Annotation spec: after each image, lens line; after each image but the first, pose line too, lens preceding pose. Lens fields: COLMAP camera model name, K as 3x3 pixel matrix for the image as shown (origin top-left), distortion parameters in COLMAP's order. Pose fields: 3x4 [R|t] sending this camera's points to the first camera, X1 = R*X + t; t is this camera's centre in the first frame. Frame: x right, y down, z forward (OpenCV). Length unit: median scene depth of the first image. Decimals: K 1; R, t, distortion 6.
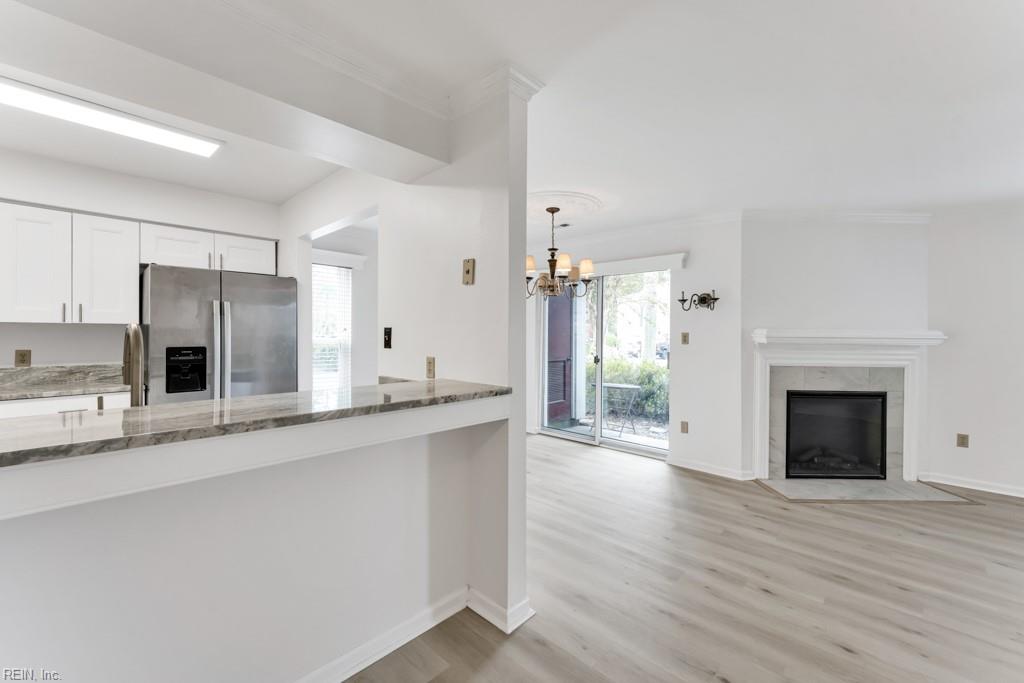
lens RADIAL K [[419.4, 0, 520.9], [0, 419.4, 339.4], [0, 0, 1]] dist [-0.001035, 0.000128]
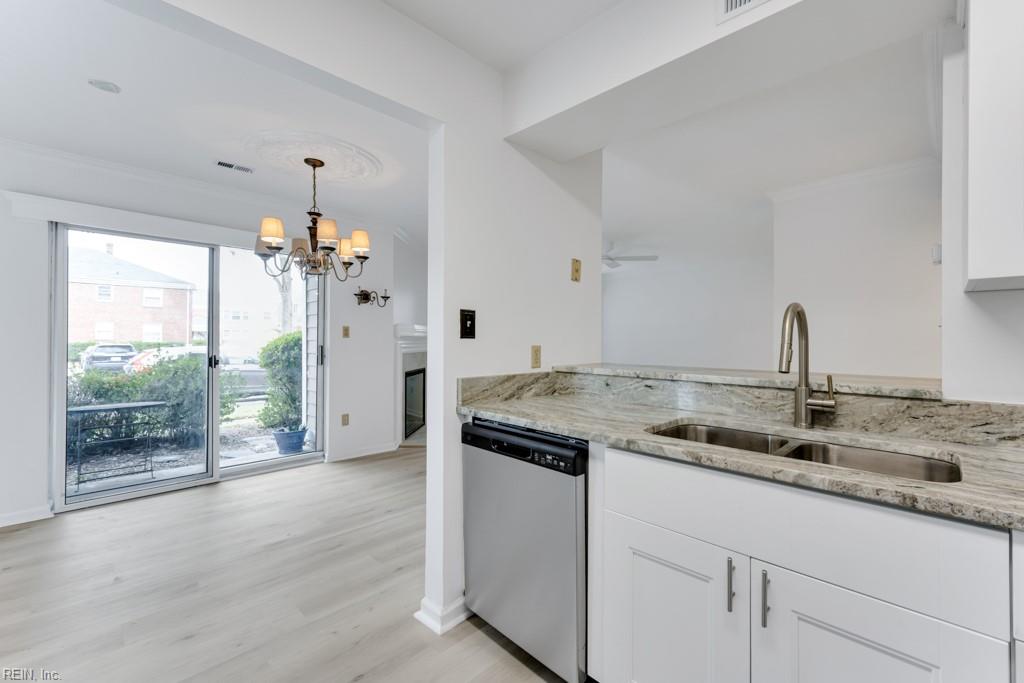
lens RADIAL K [[427.6, 0, 540.2], [0, 427.6, 336.3], [0, 0, 1]] dist [0.001568, 0.000307]
pose [[0.006560, -0.000991, 0.999978, -0.694645], [0.007446, 0.999972, 0.000942, 0.011742], [-0.999951, 0.007439, 0.006567, 0.571696]]
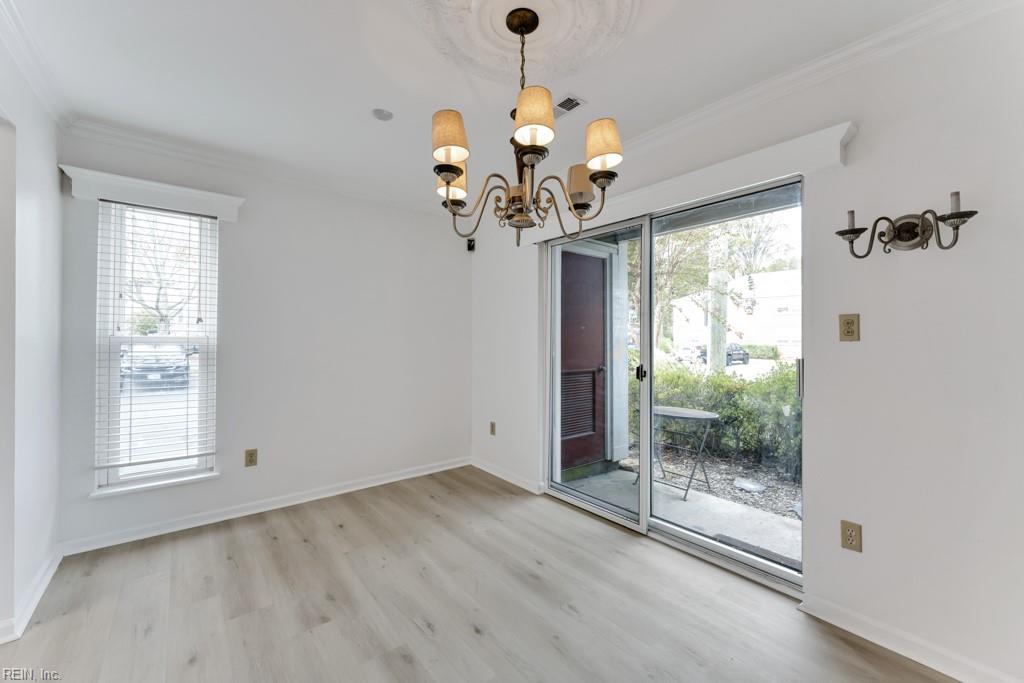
lens RADIAL K [[411.7, 0, 515.9], [0, 411.7, 337.8], [0, 0, 1]] dist [0.001237, 0.000139]
pose [[0.990576, -0.006861, -0.136789, 0.121310], [0.004424, 0.999826, -0.018112, 0.016098], [0.136889, 0.017336, 0.990435, 0.583598]]
